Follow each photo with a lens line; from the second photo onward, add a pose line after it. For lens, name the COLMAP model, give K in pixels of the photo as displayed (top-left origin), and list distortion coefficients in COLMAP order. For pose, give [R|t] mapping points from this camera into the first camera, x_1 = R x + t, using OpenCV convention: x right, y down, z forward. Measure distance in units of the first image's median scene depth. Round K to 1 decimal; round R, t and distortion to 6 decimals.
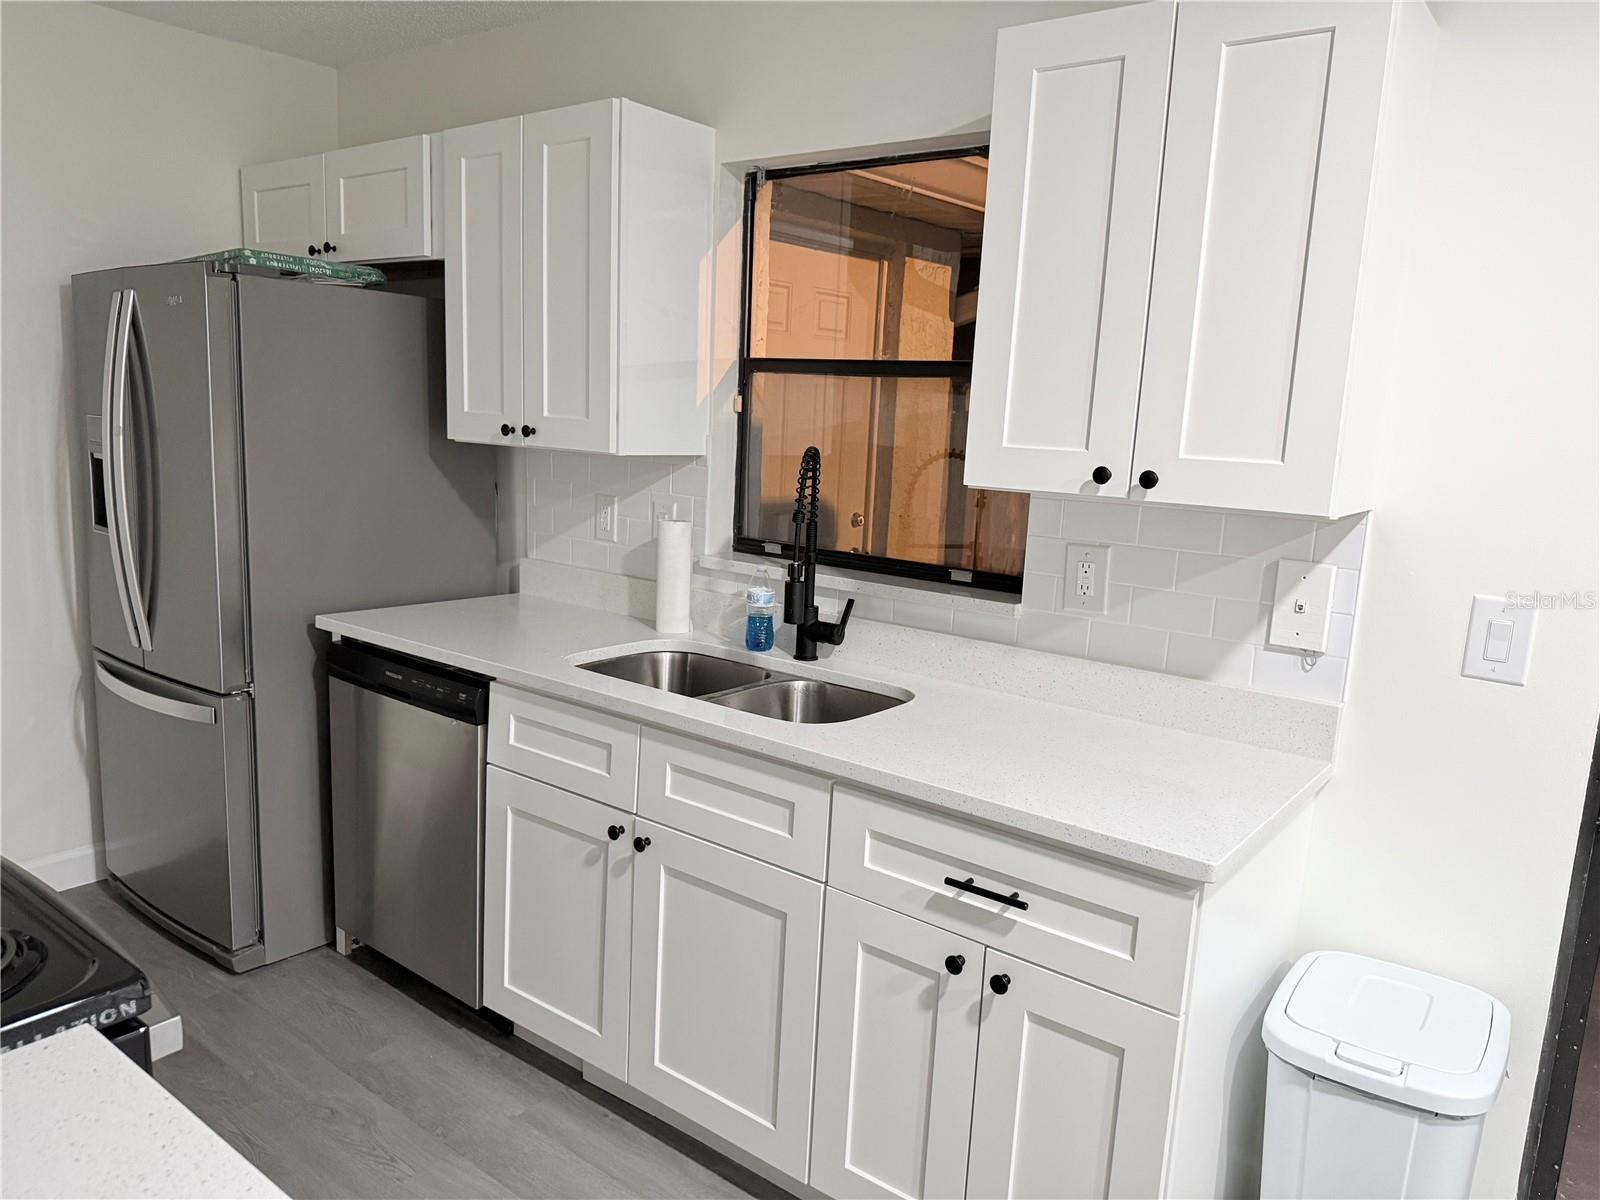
lens RADIAL K [[1126.3, 0, 808.1], [0, 1126.3, 609.1], [0, 0, 1]] dist [0.052762, -0.063096]
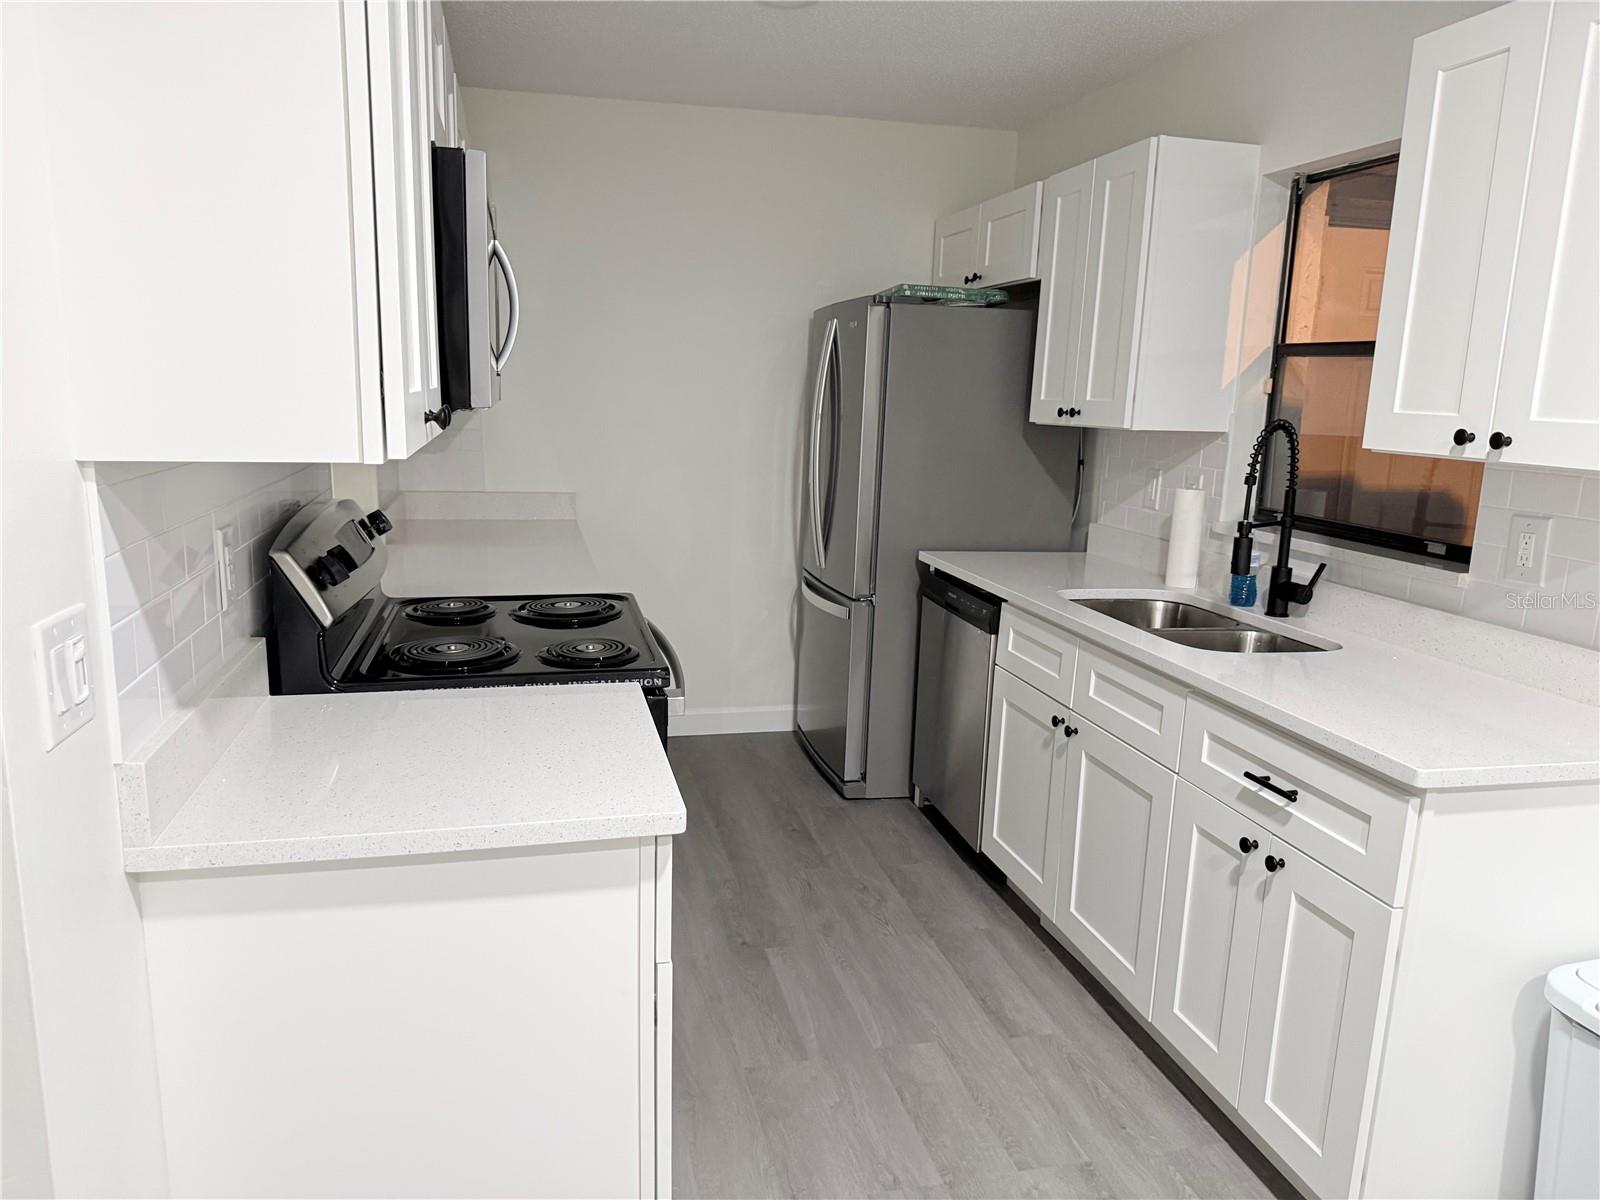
lens RADIAL K [[1126.3, 0, 788.8], [0, 1126.3, 605.6], [0, 0, 1]] dist [0.052762, -0.063096]
pose [[0.774686, 0.100334, -0.624335, 0.322627], [-0.106735, 0.993913, 0.027289, 0.055707], [0.623273, 0.045499, 0.780680, -0.164145]]
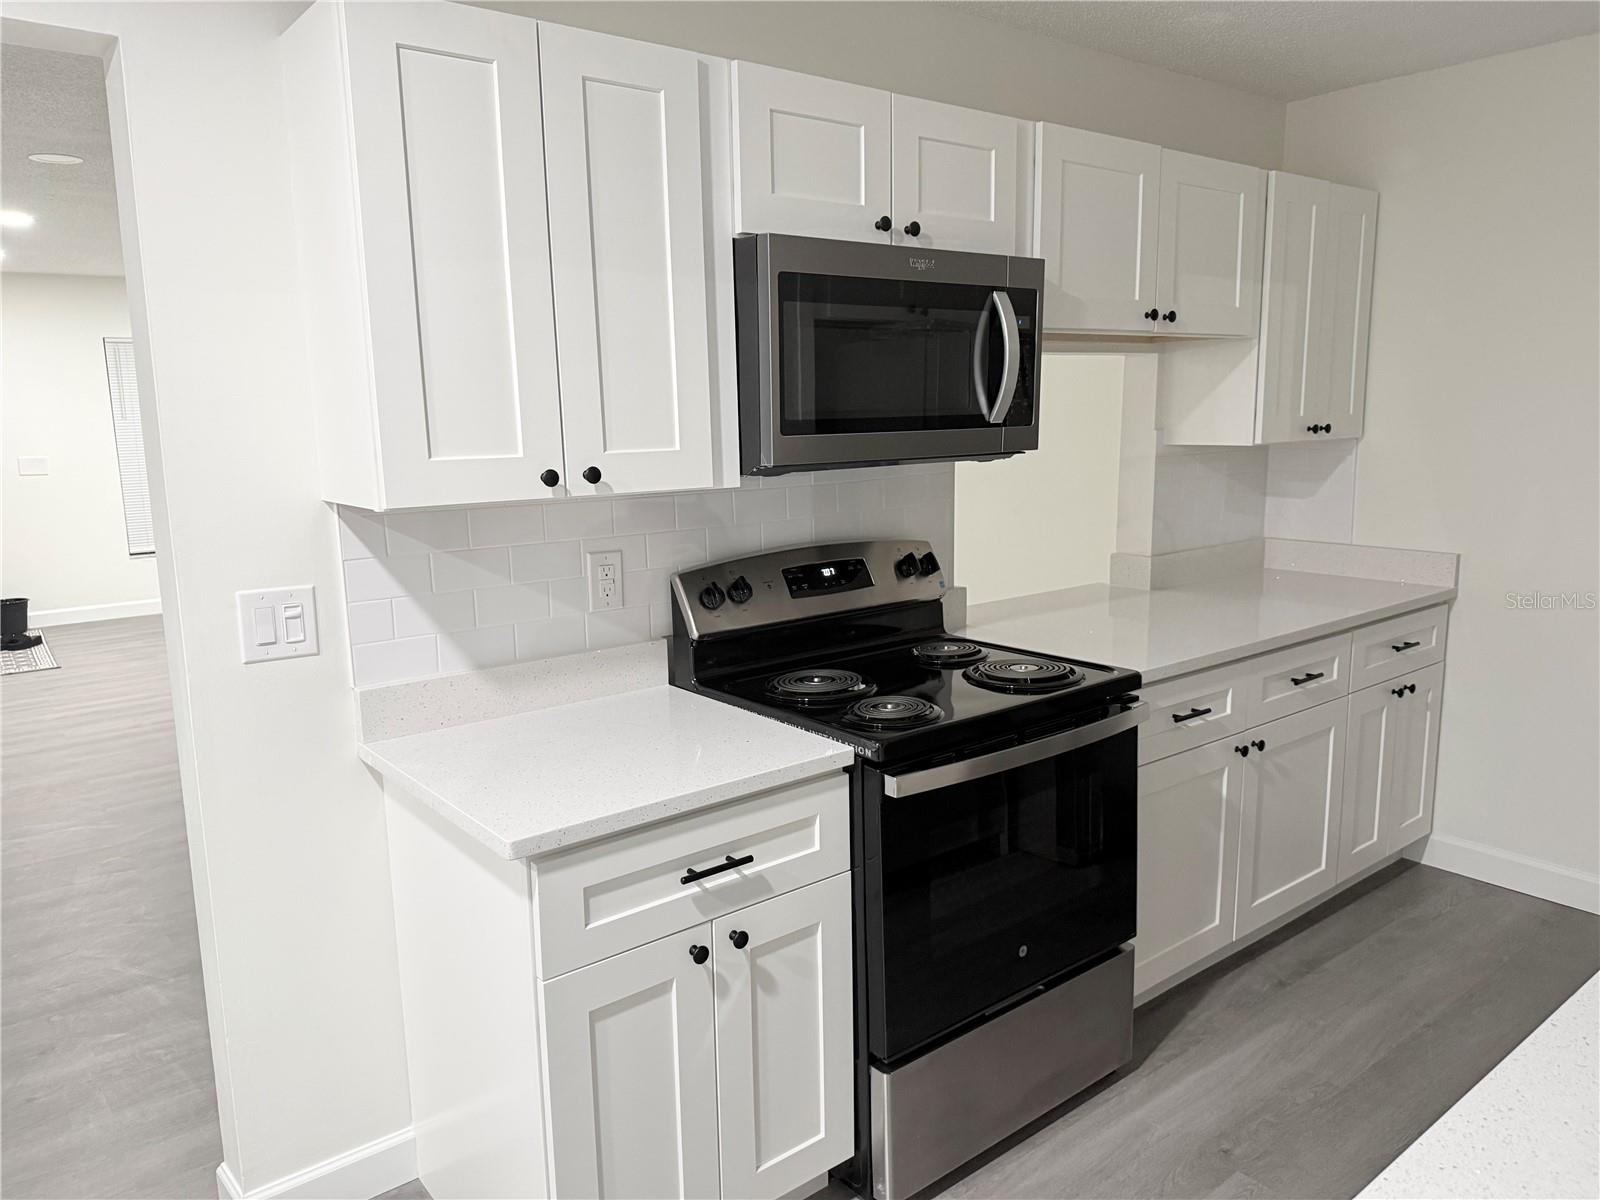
lens RADIAL K [[1126.3, 0, 800.4], [0, 1126.3, 601.4], [0, 0, 1]] dist [0.052762, -0.063096]
pose [[0.232306, -0.211563, 0.949355, -0.535471], [0.216074, 0.962893, 0.161706, -0.103582], [-0.948338, 0.167566, 0.269399, 0.396680]]
